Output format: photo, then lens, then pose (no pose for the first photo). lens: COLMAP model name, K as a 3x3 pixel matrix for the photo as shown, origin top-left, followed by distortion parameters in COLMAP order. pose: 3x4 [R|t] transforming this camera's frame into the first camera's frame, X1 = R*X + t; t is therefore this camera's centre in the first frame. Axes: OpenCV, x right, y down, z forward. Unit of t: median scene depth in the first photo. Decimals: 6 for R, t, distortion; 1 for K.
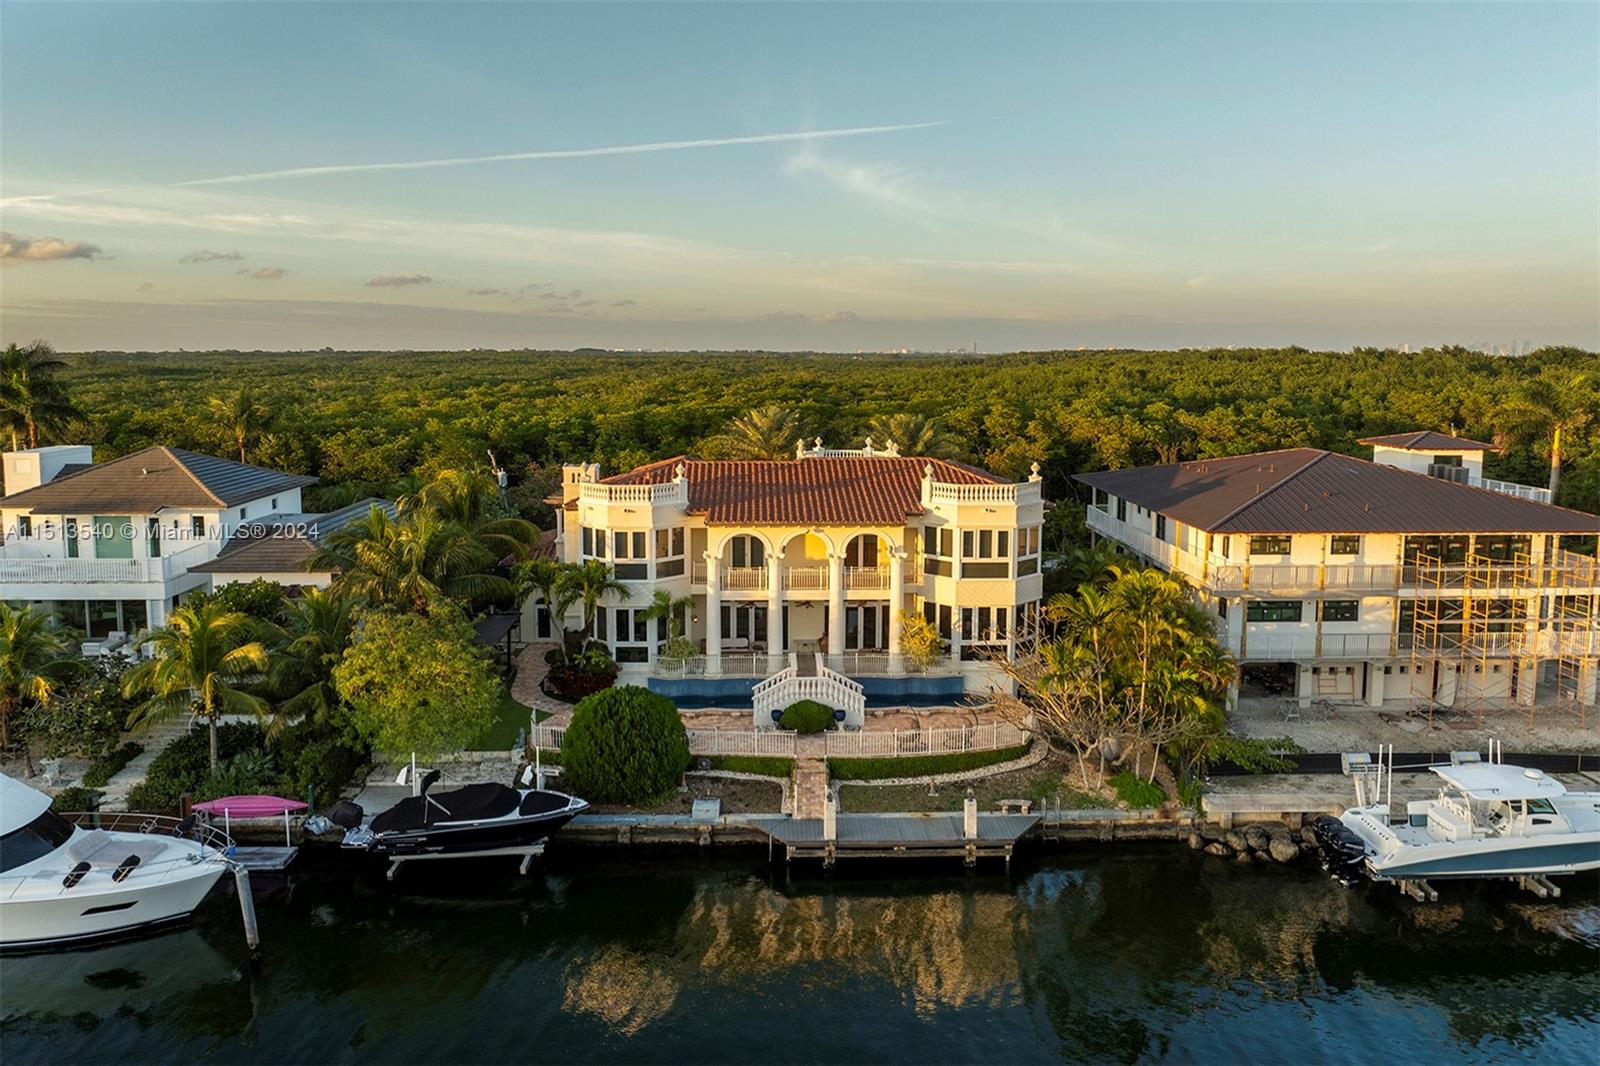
lens RADIAL K [[1090.5, 0, 800.0], [0, 1090.5, 533.0], [0, 0, 1]] dist [-0.041107, -0.001764]
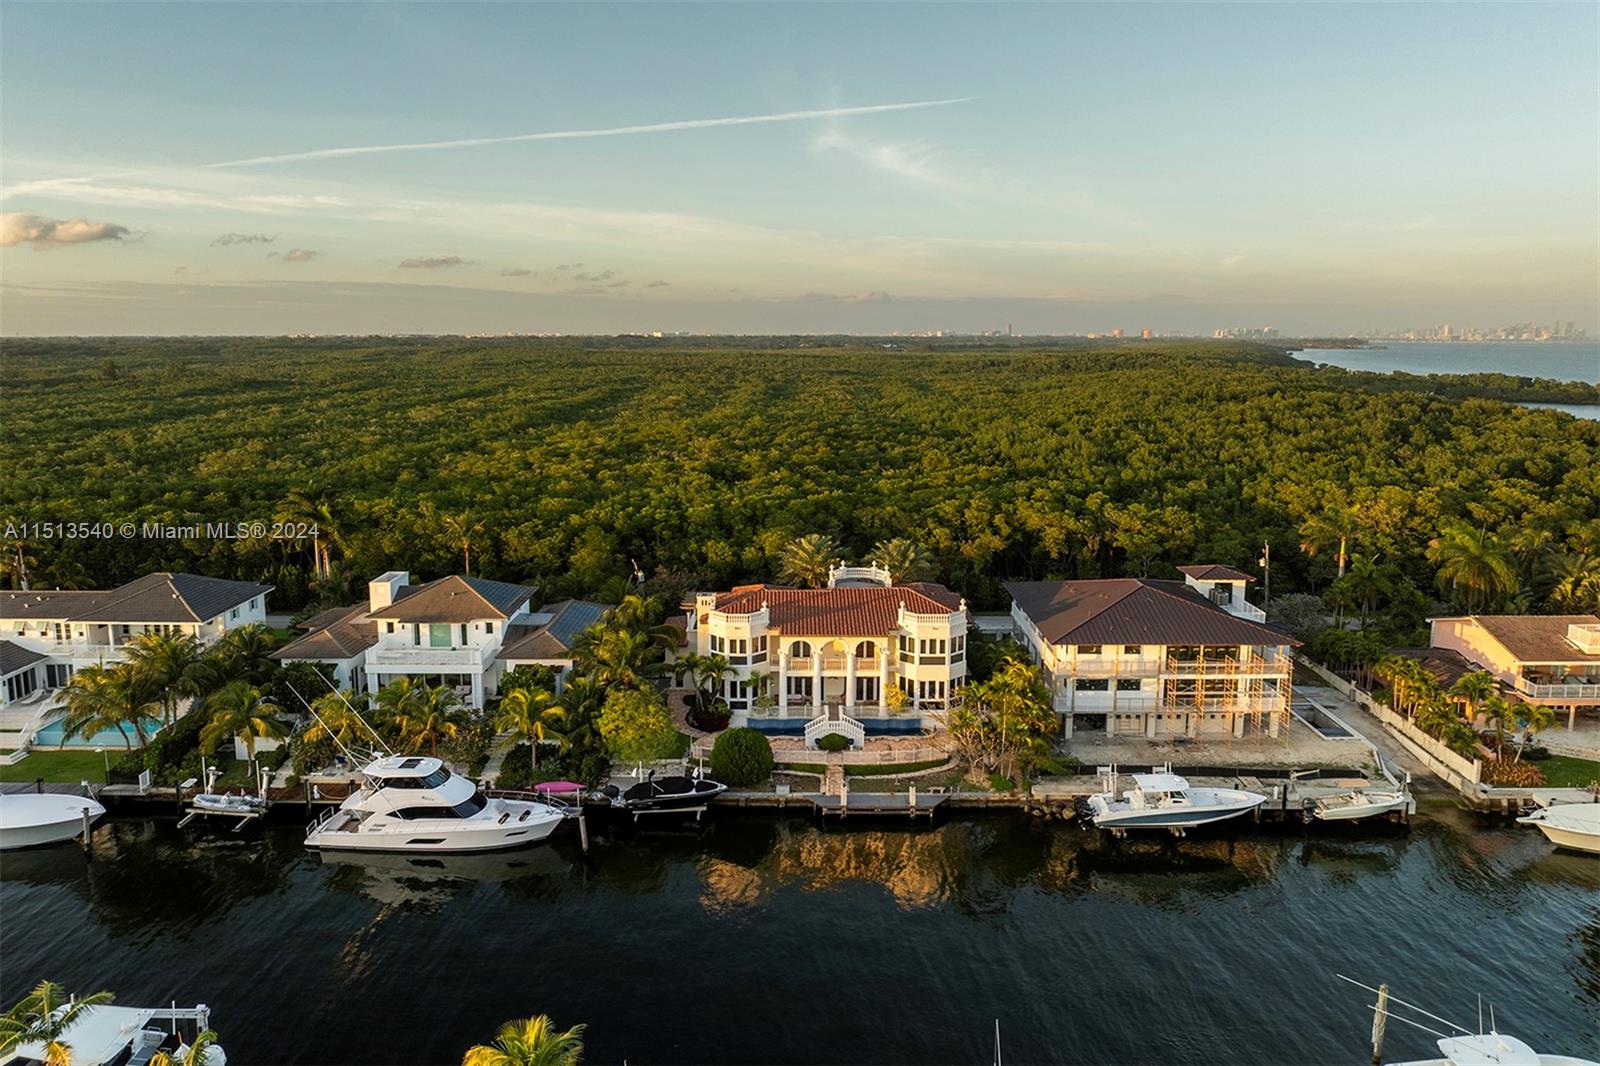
lens RADIAL K [[1202.3, 0, 800.0], [0, 1202.3, 533.0], [0, 0, 1]] dist [-0.038113, -0.000529]
pose [[0.999647, 0.004958, -0.026119, 0.000256], [-0.003895, 0.999169, 0.040579, -0.261439], [0.026298, -0.040462, 0.998835, -1.006891]]
